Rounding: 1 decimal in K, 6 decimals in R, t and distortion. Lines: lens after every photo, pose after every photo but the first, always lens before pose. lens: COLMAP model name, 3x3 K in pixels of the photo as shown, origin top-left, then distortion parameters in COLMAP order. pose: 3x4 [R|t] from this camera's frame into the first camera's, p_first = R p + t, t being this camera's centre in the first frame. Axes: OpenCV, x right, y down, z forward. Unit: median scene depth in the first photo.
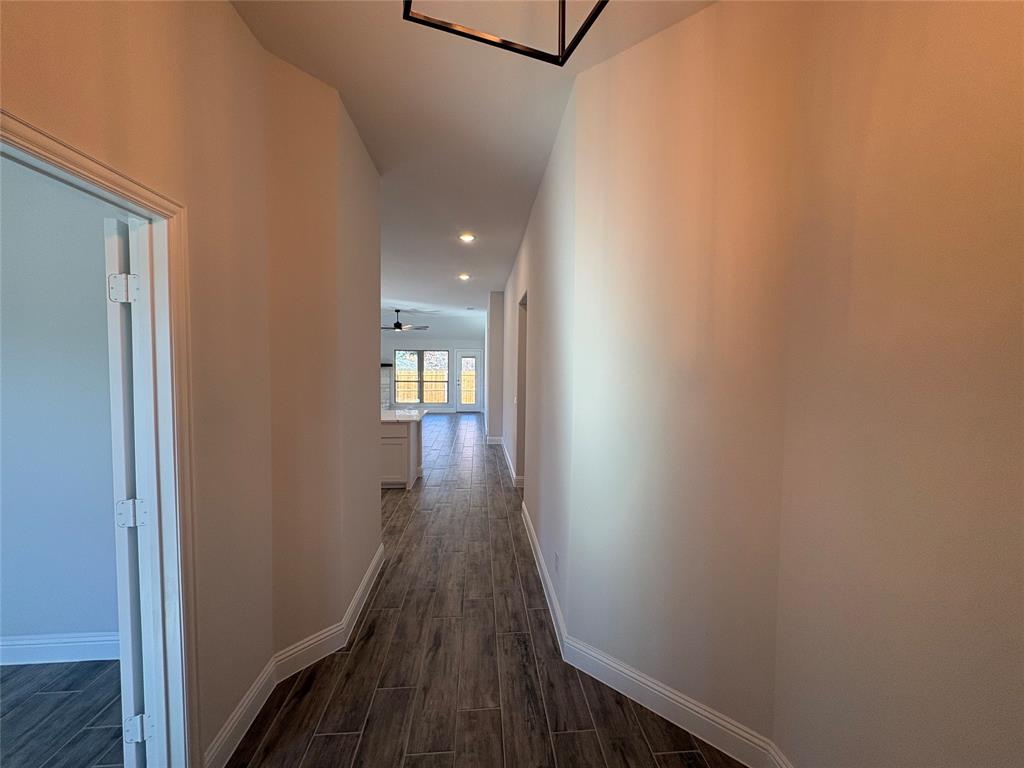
lens RADIAL K [[408.0, 0, 512.0], [0, 408.0, 384.0], [0, 0, 1]] dist [0.000528, 0.000175]
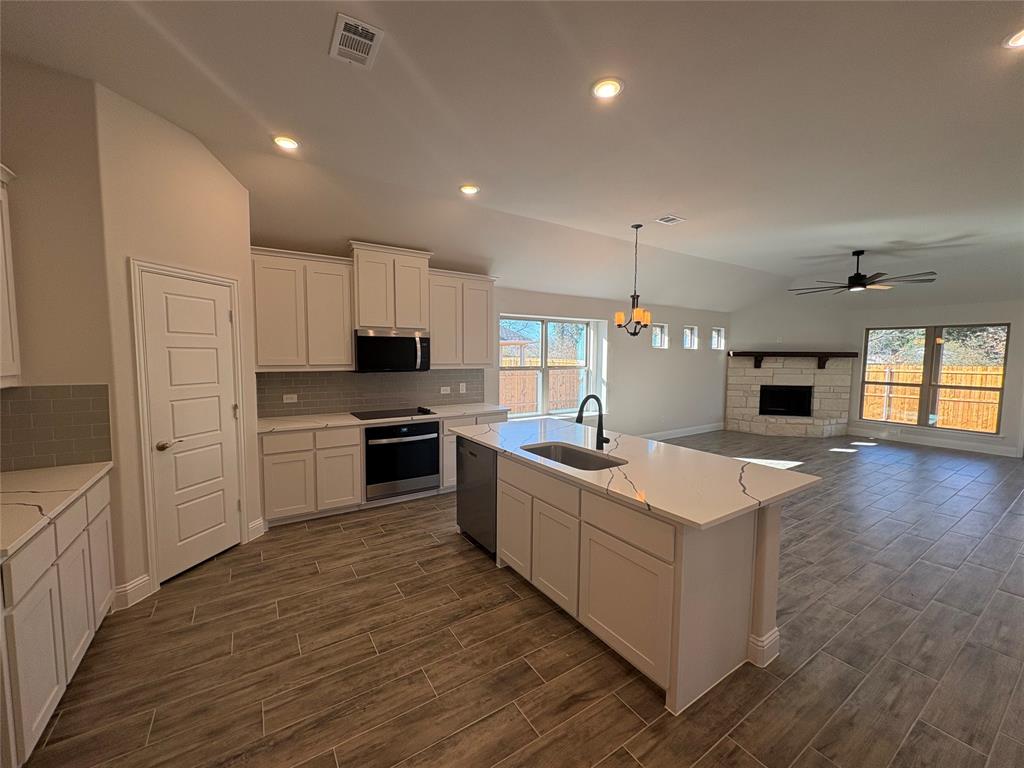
lens RADIAL K [[408.0, 0, 512.0], [0, 408.0, 384.0], [0, 0, 1]] dist [0.000528, 0.000175]
pose [[0.477147, 0.061700, -0.876655, -0.013829], [-0.044086, 0.997957, 0.046242, -0.009885], [0.877717, 0.016584, 0.478892, 0.281592]]
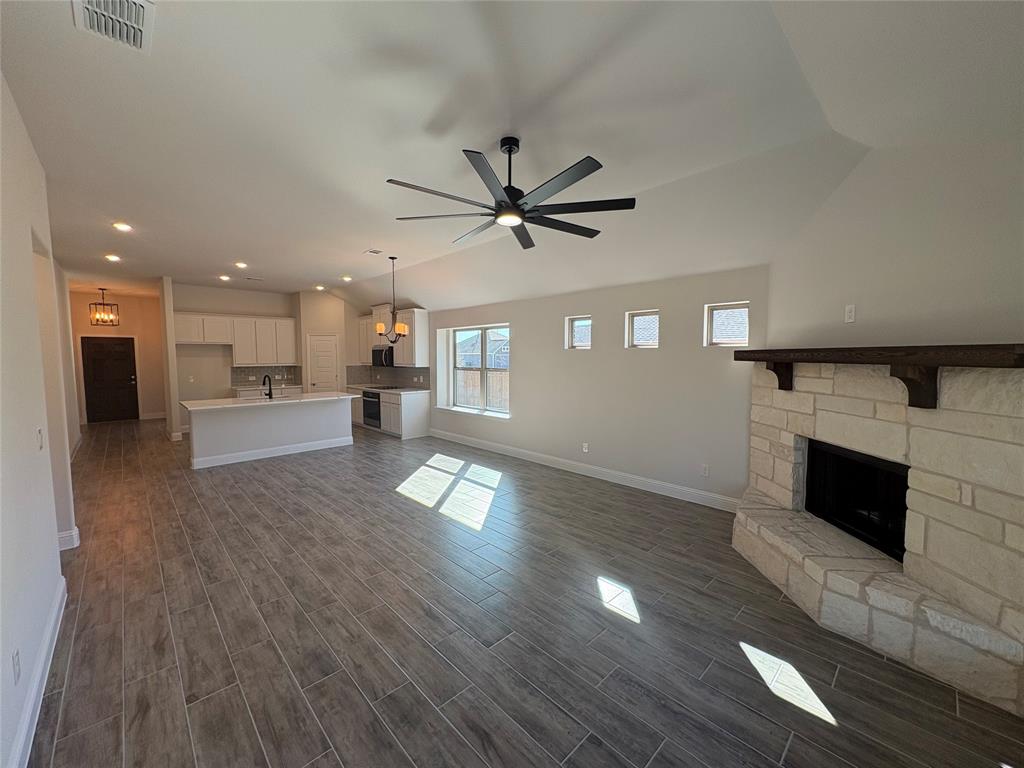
lens RADIAL K [[408.5, 0, 510.5], [0, 408.5, 356.0], [0, 0, 1]] dist [-0.000006, 0.000016]
pose [[-0.778377, -0.007960, -0.627746, -0.088027], [-0.034550, 0.998947, 0.030173, -0.044751], [0.626846, 0.045175, -0.777833, 0.993227]]
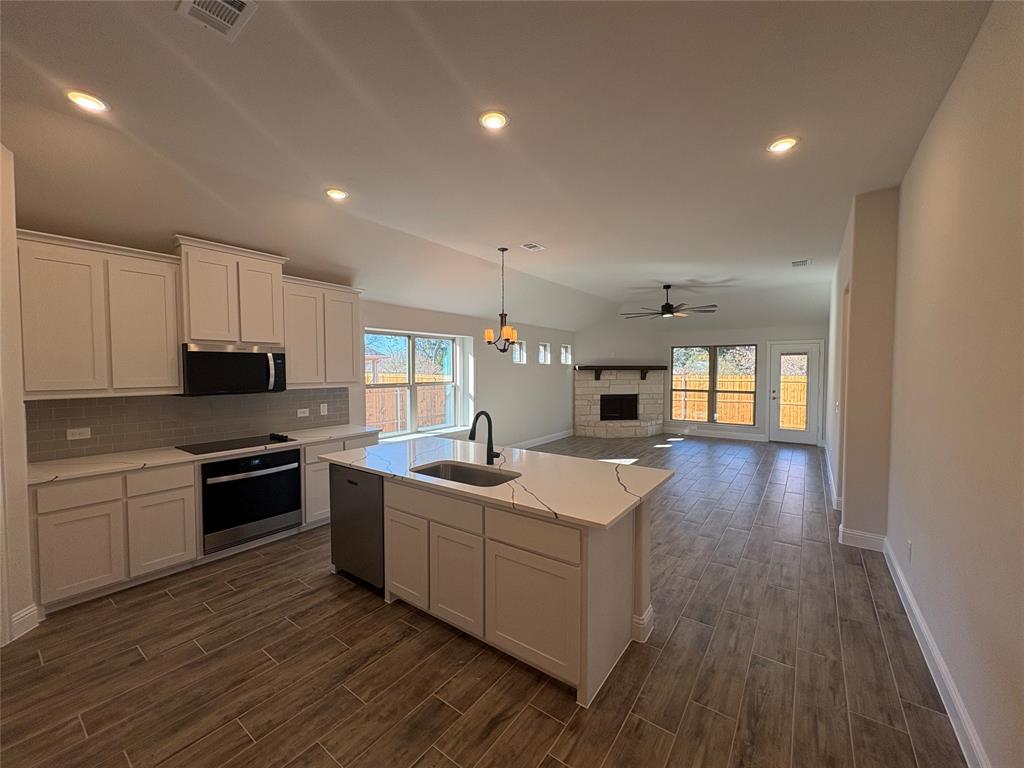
lens RADIAL K [[408.0, 0, 512.0], [0, 408.0, 384.0], [0, 0, 1]] dist [0.000528, 0.000175]
pose [[0.756490, 0.016003, -0.653809, -0.026658], [-0.022230, 0.999752, -0.001251, -0.010714], [0.653627, 0.015480, 0.756658, 0.267156]]
